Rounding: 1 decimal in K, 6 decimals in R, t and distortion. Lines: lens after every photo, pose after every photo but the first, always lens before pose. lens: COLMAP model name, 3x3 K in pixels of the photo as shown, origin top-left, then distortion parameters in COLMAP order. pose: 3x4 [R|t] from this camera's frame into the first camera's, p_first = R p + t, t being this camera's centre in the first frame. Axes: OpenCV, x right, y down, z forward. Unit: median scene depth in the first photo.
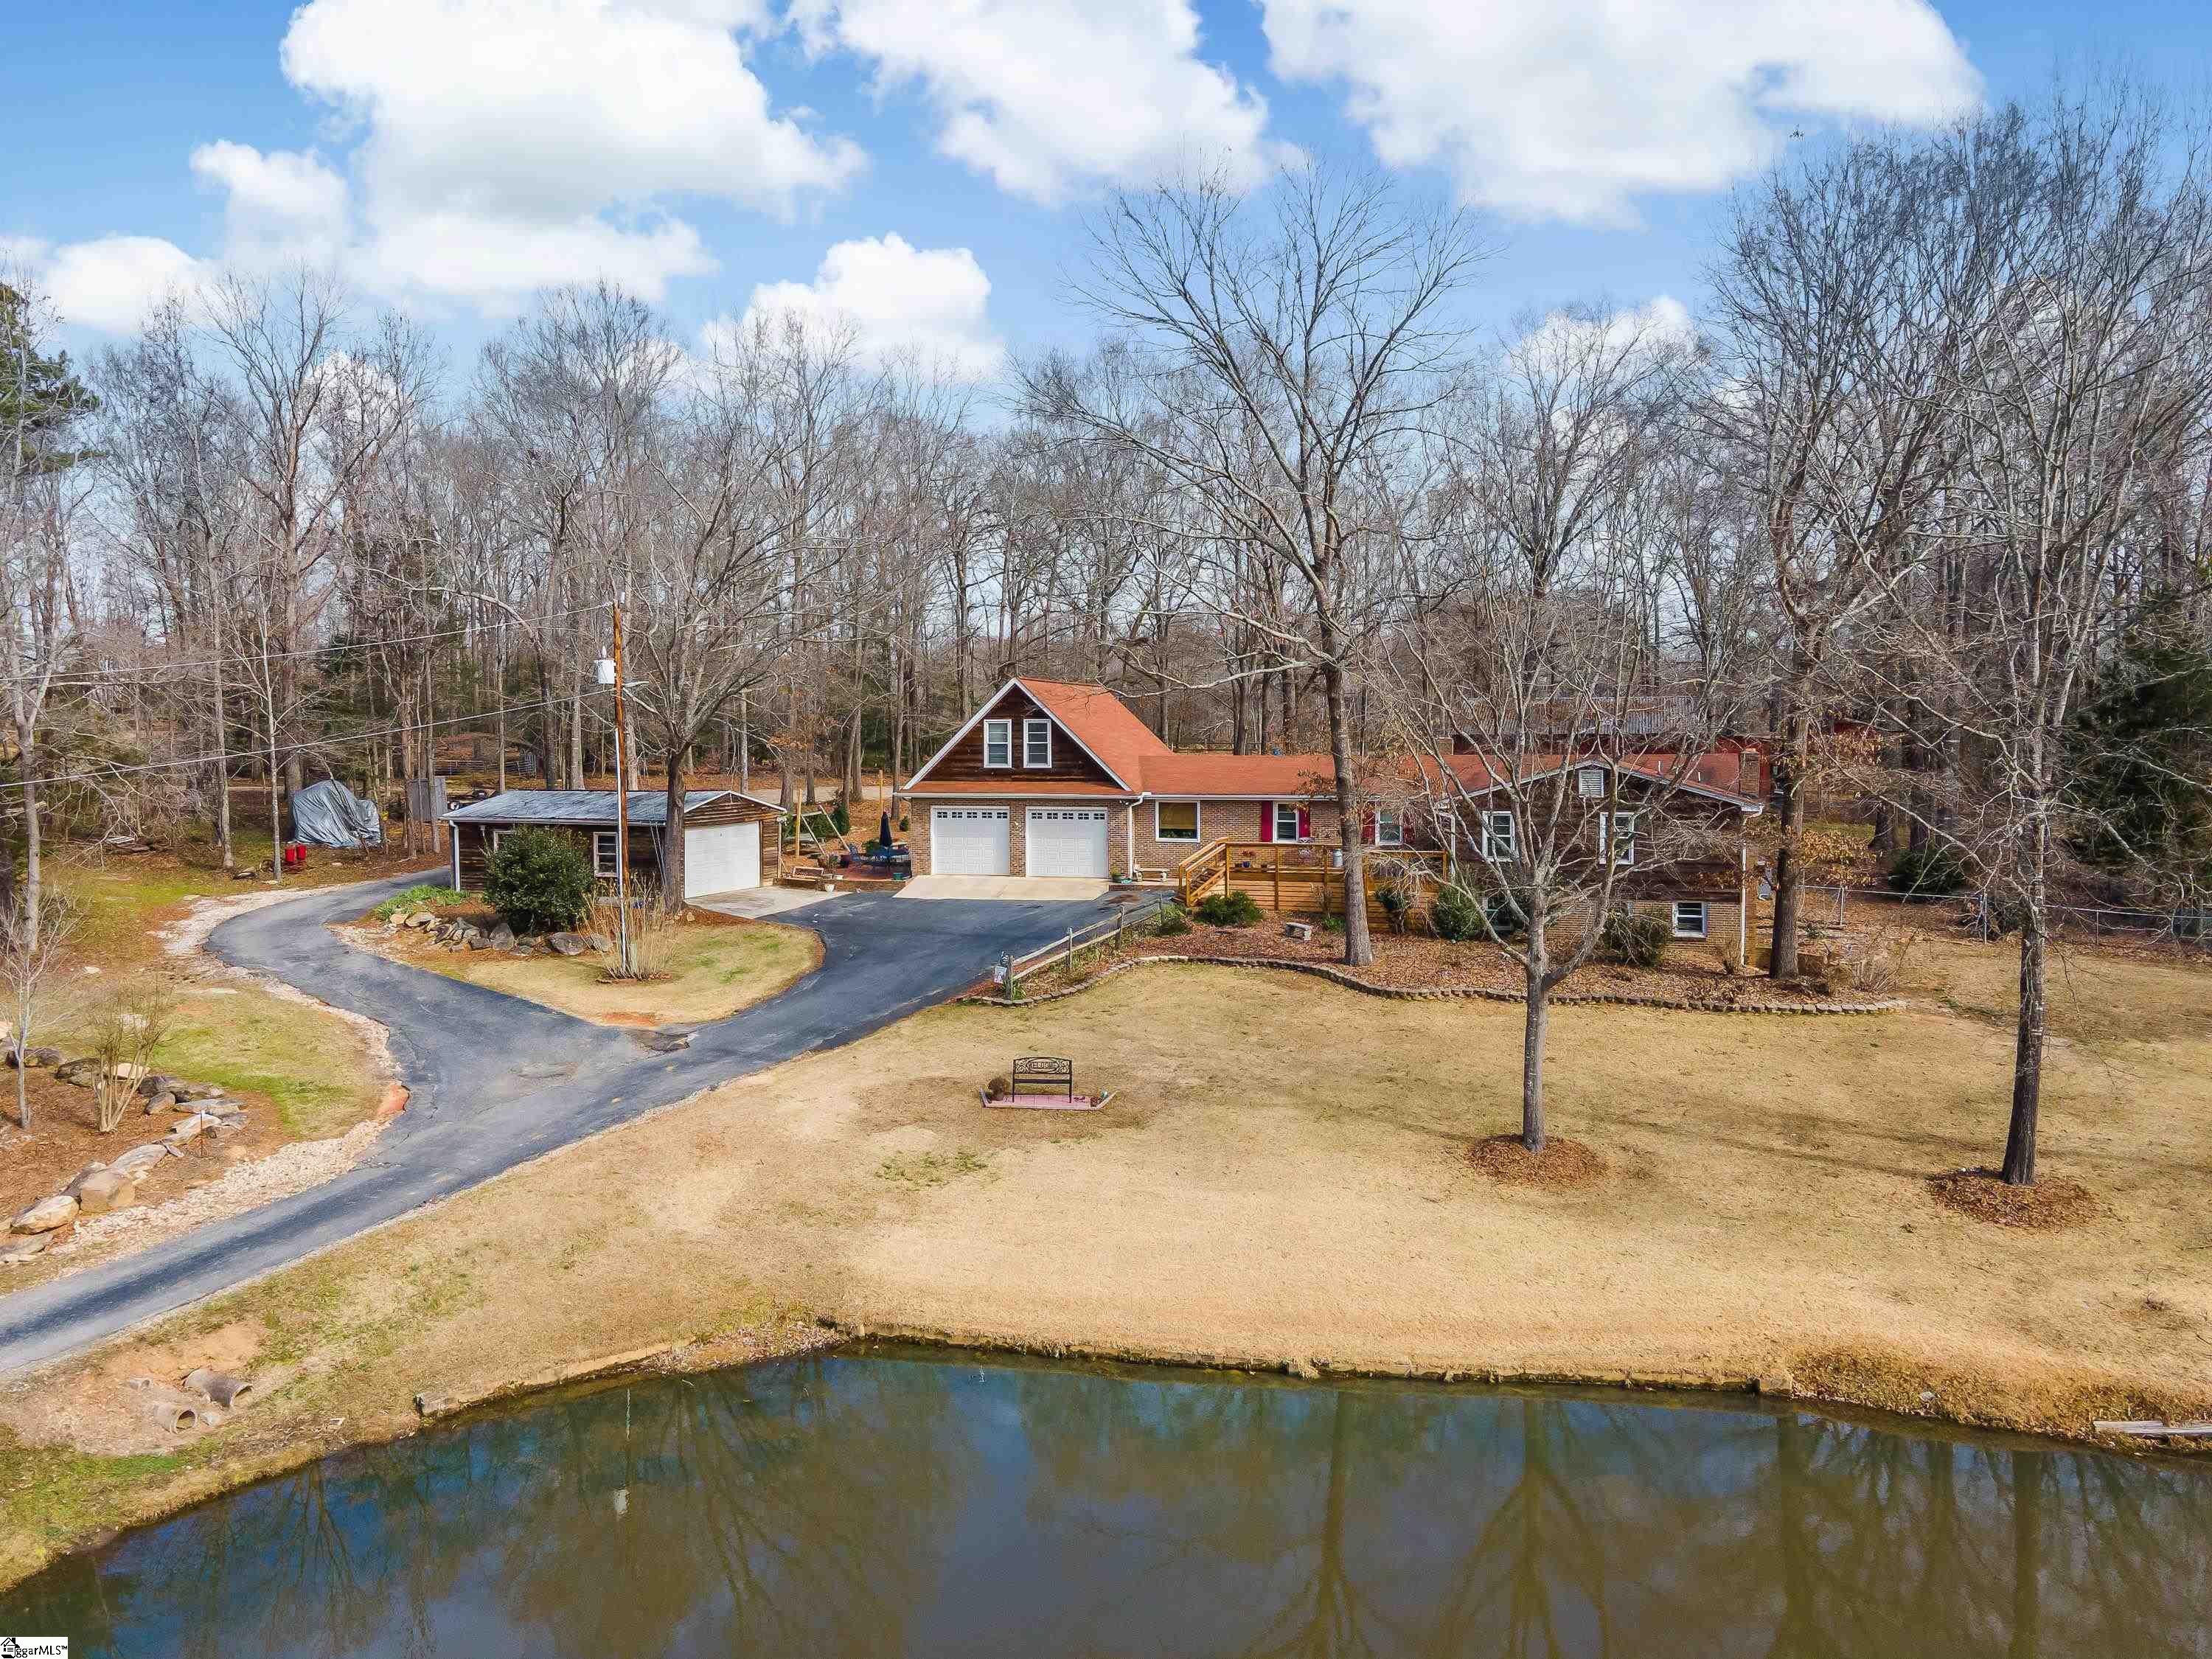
lens RADIAL K [[1610.3, 0, 1106.0], [0, 1610.3, 829.5], [0, 0, 1]] dist [0.059886, 0.014135]
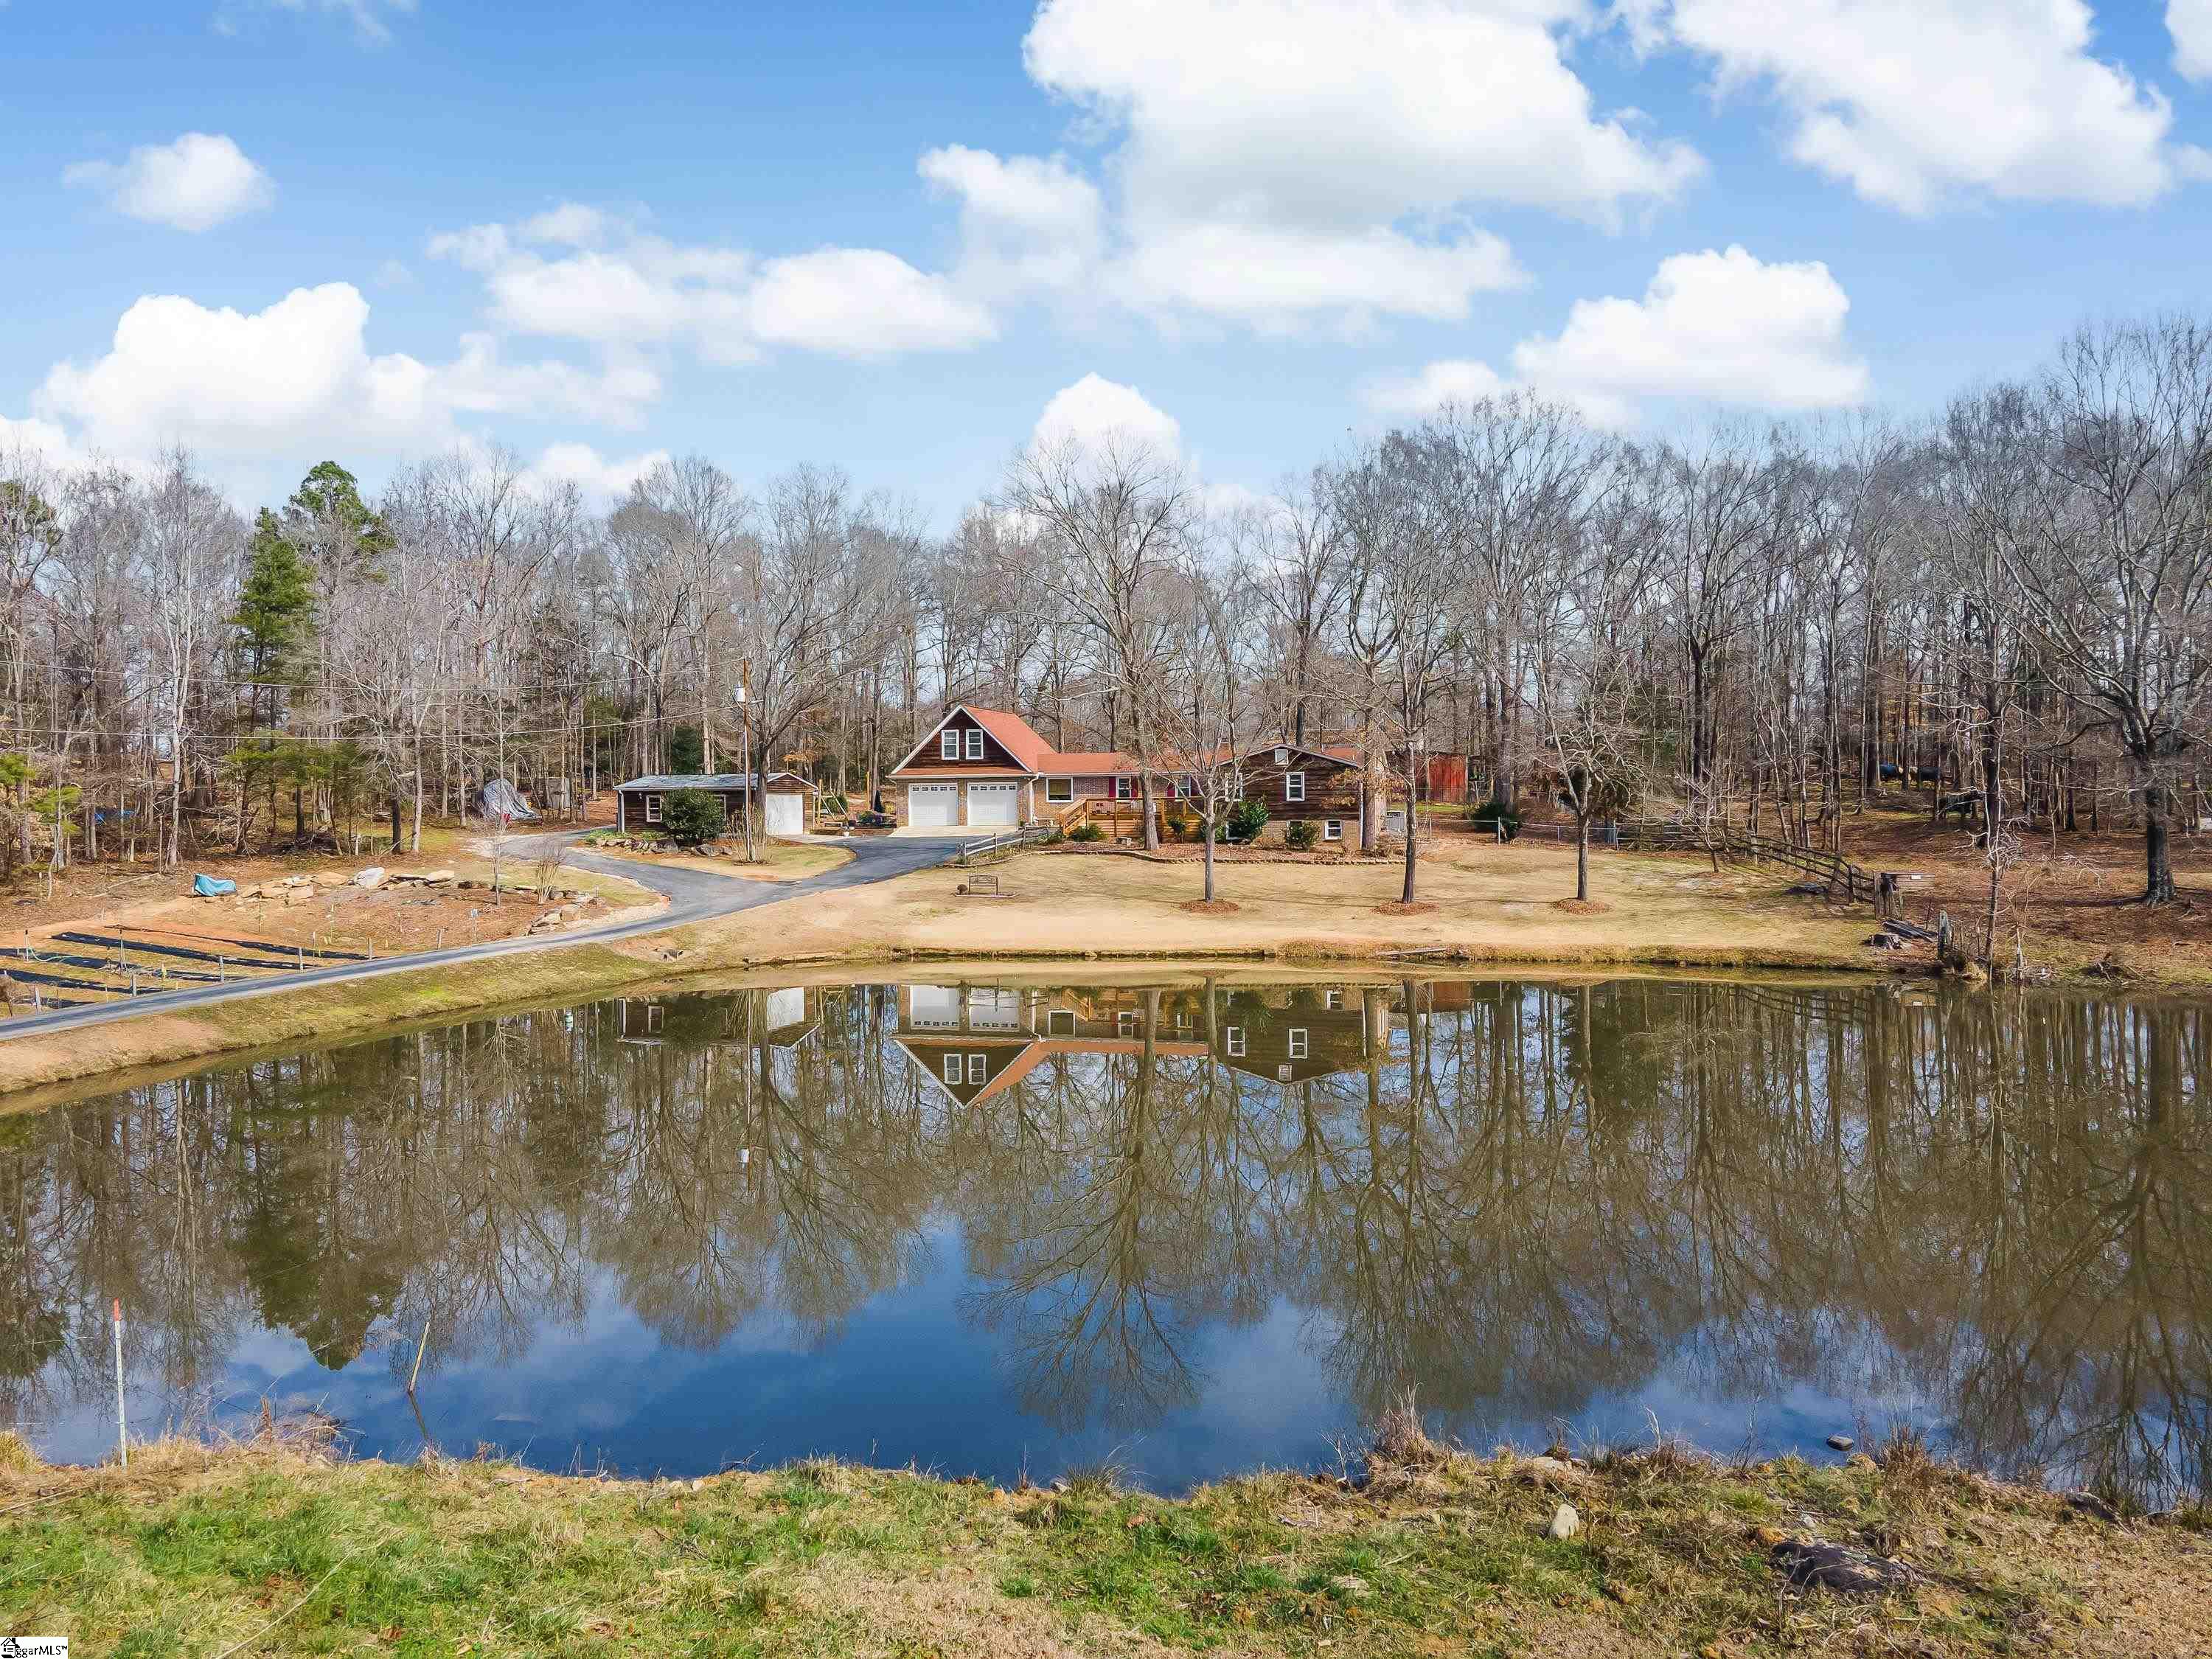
lens RADIAL K [[1610.3, 0, 1106.0], [0, 1610.3, 829.5], [0, 0, 1]] dist [0.059886, 0.014135]
pose [[0.998714, -0.005443, 0.050403, 0.008382], [0.007639, 0.999025, -0.043484, 0.106851], [-0.050117, 0.043813, 0.997782, -0.652175]]
